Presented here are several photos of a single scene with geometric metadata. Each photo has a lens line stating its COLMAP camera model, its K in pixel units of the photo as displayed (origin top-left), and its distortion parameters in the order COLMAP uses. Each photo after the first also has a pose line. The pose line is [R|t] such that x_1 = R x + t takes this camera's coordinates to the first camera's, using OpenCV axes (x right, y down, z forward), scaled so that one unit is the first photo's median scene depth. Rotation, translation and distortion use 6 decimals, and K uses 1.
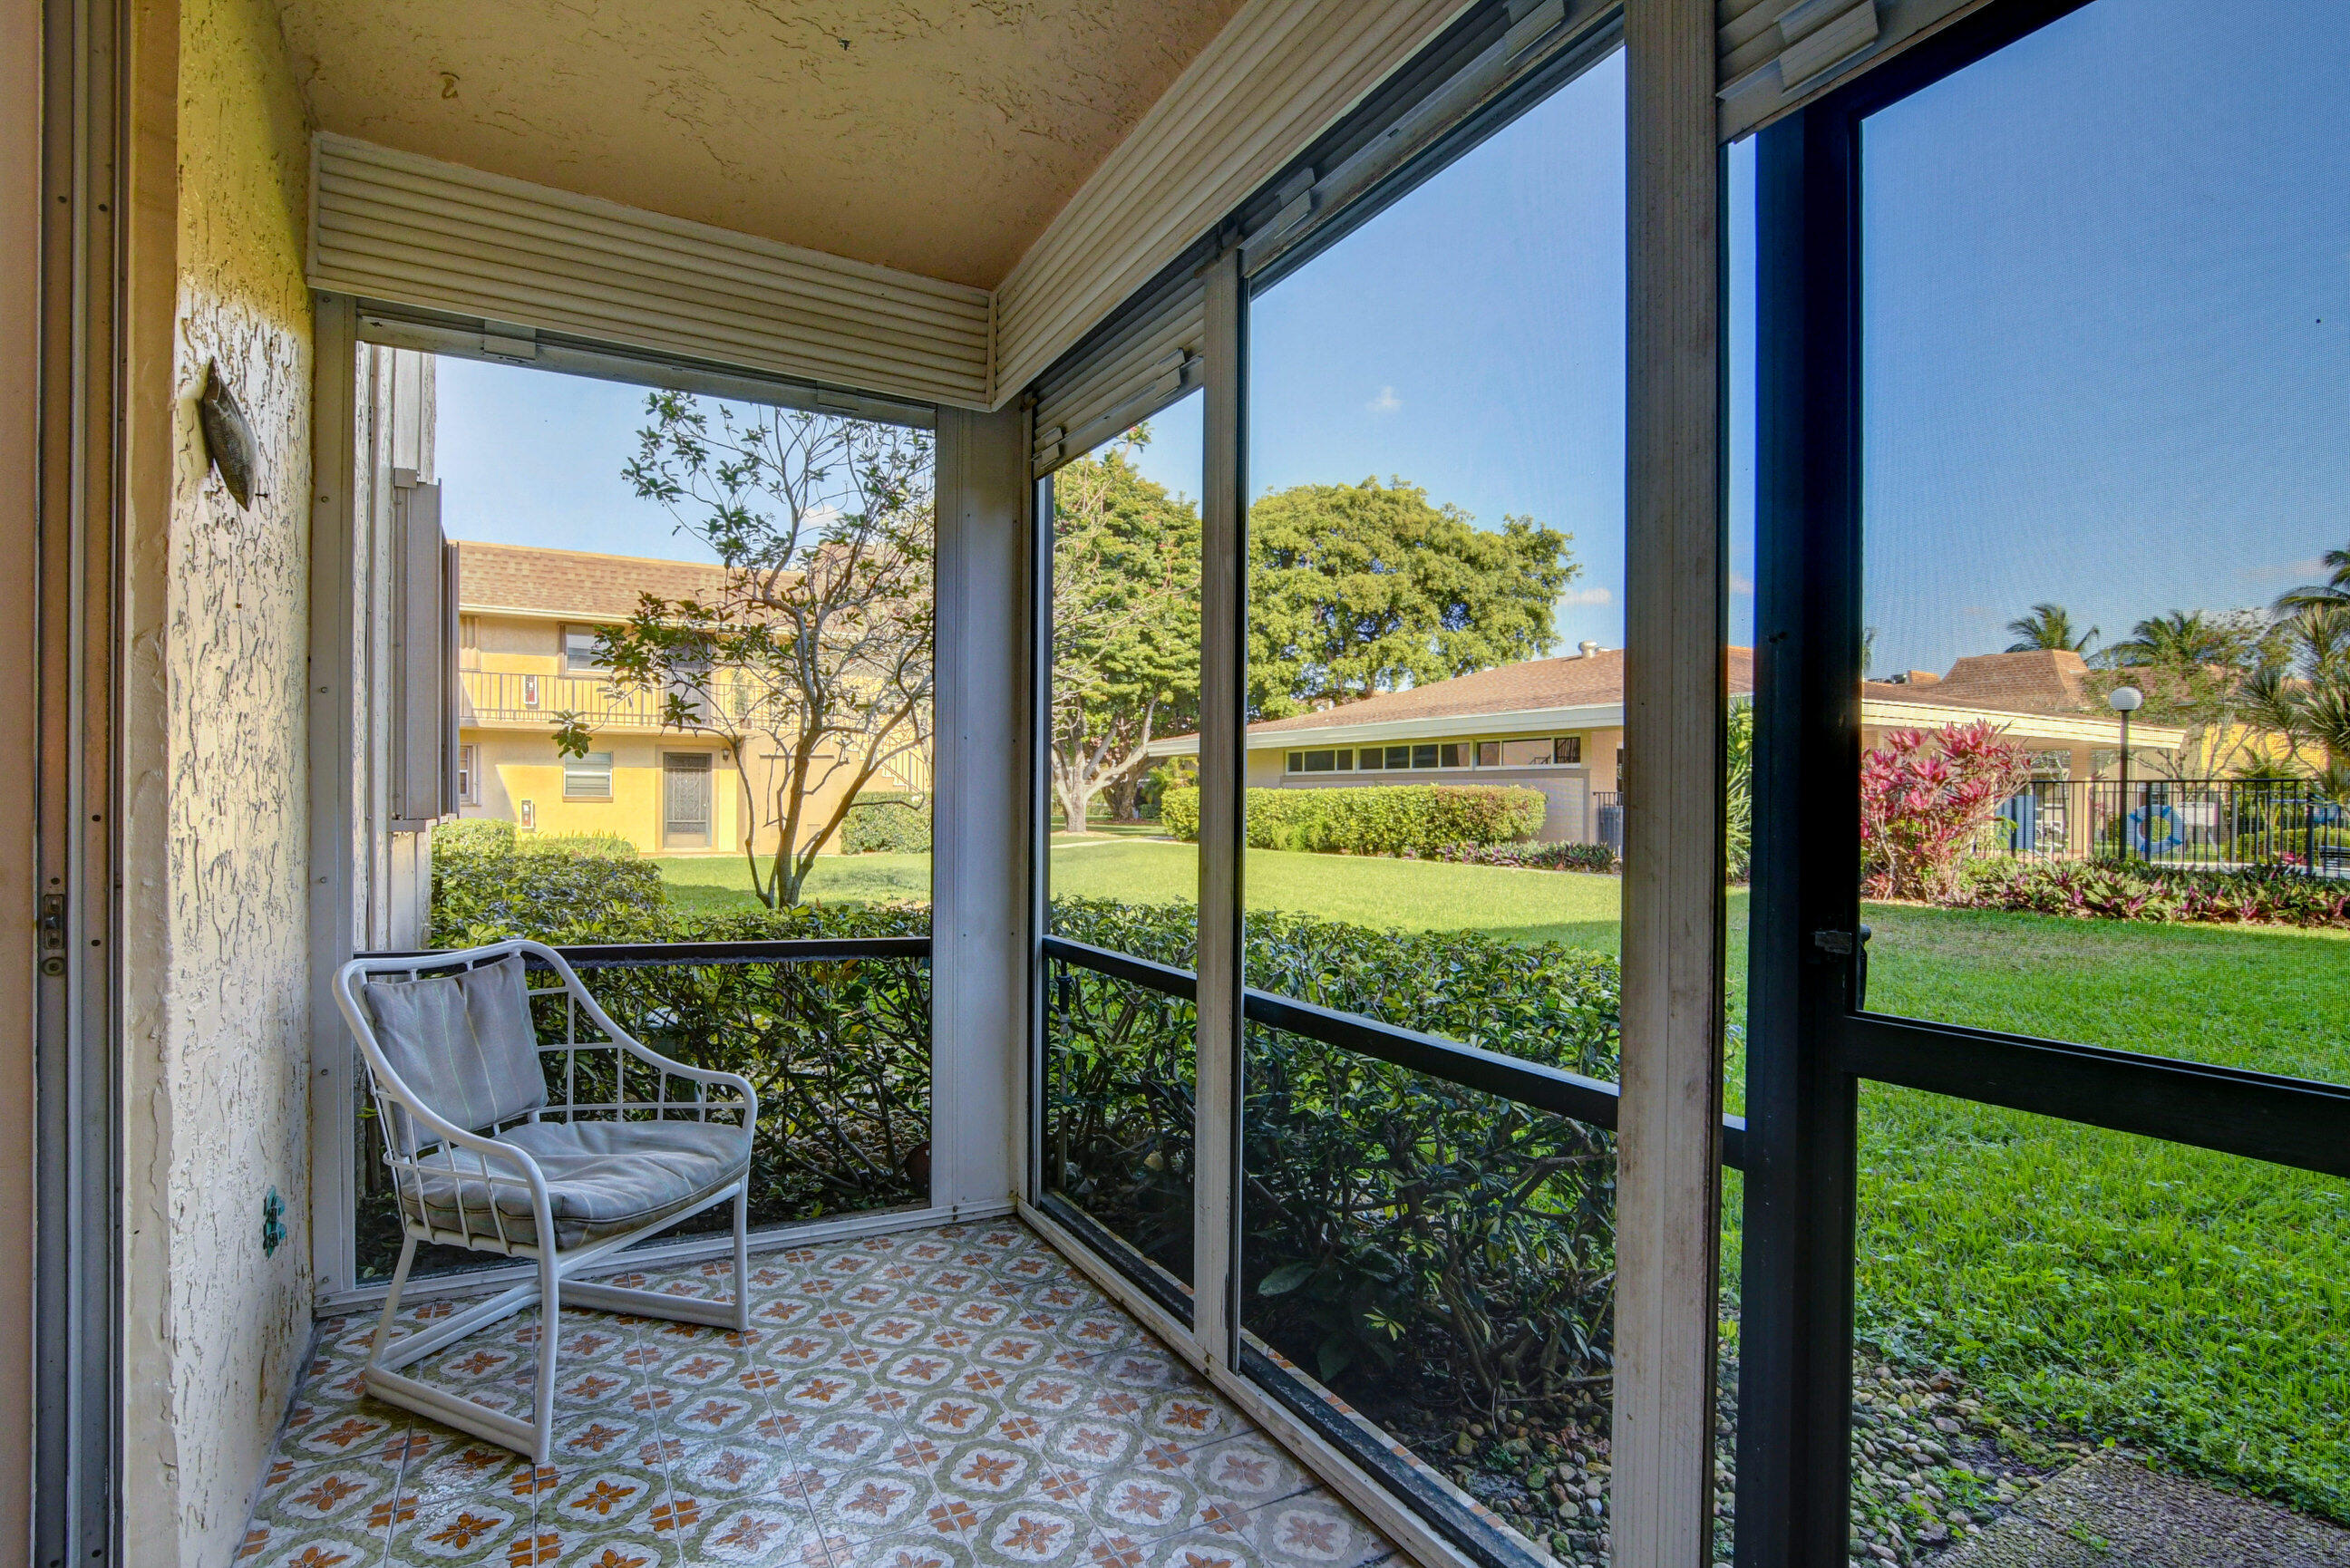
lens RADIAL K [[1153.5, 0, 1167.7], [0, 1153.5, 809.6], [0, 0, 1]] dist [-0.028870, 0.006819]
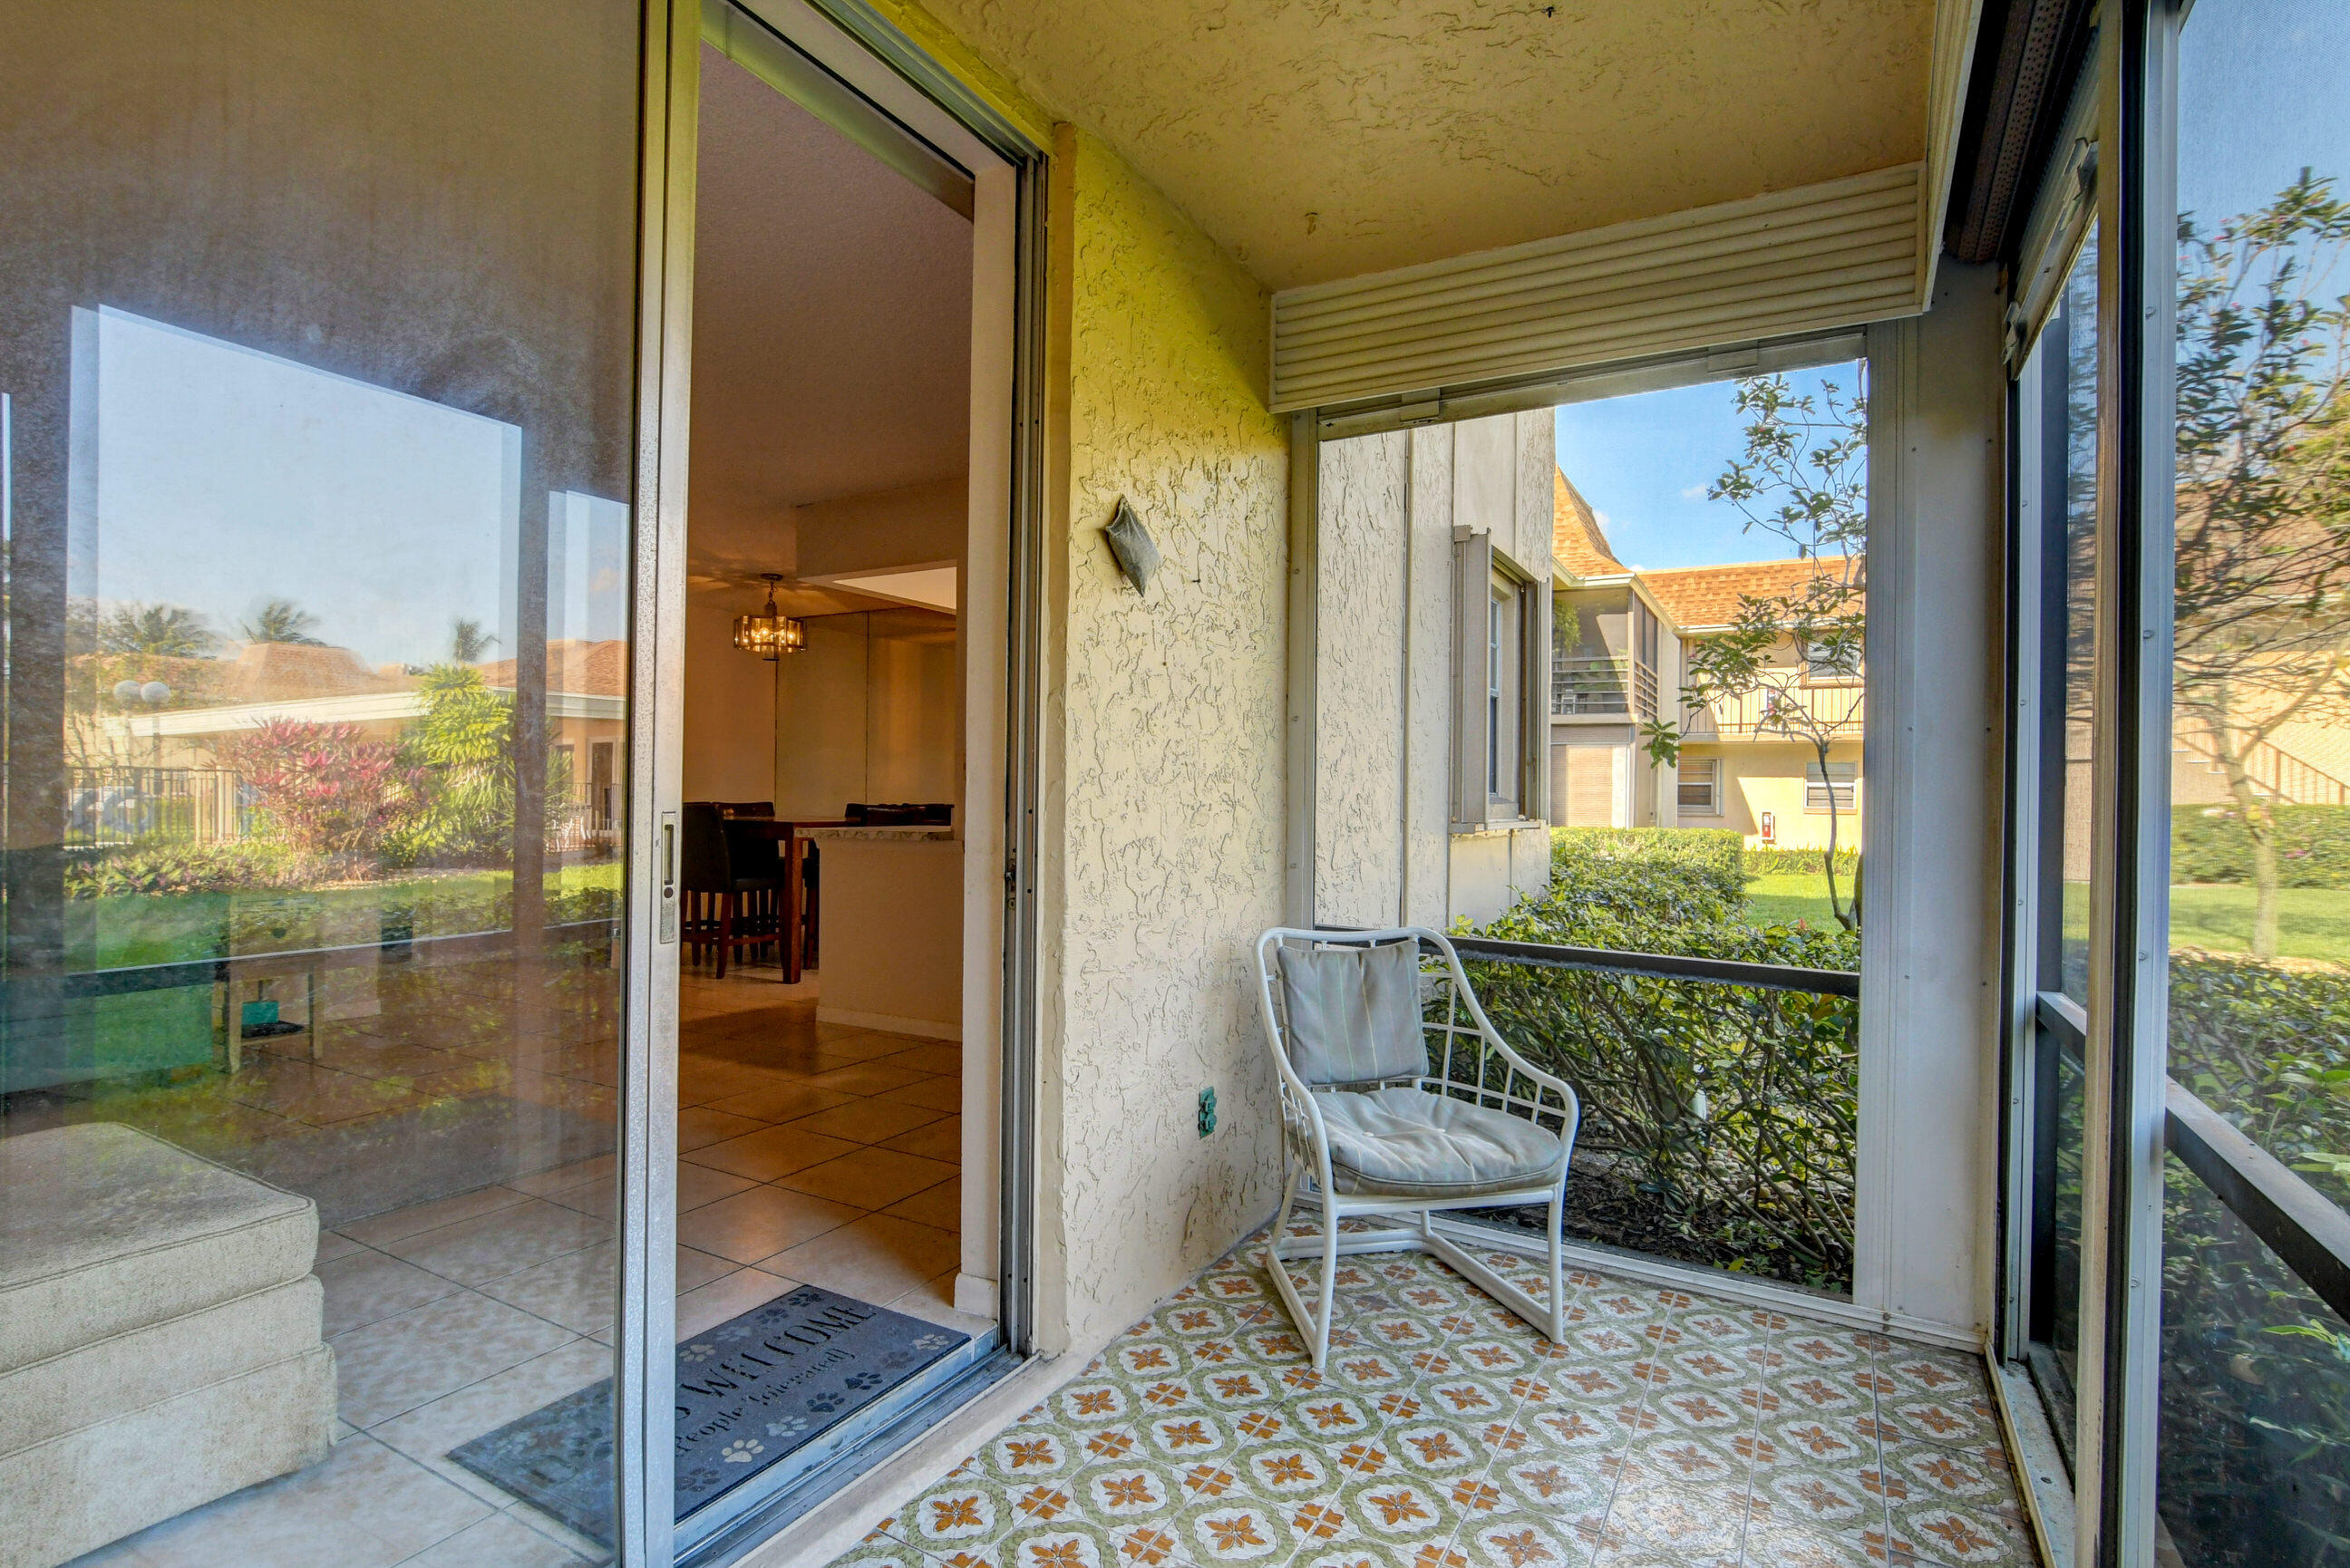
lens RADIAL K [[1153.5, 0, 1167.7], [0, 1153.5, 809.6], [0, 0, 1]] dist [-0.028870, 0.006819]
pose [[0.514077, 0.006985, -0.857715, 0.298302], [-0.015610, 0.999877, -0.001214, 0.001903], [0.857602, 0.014013, 0.514123, 0.196413]]
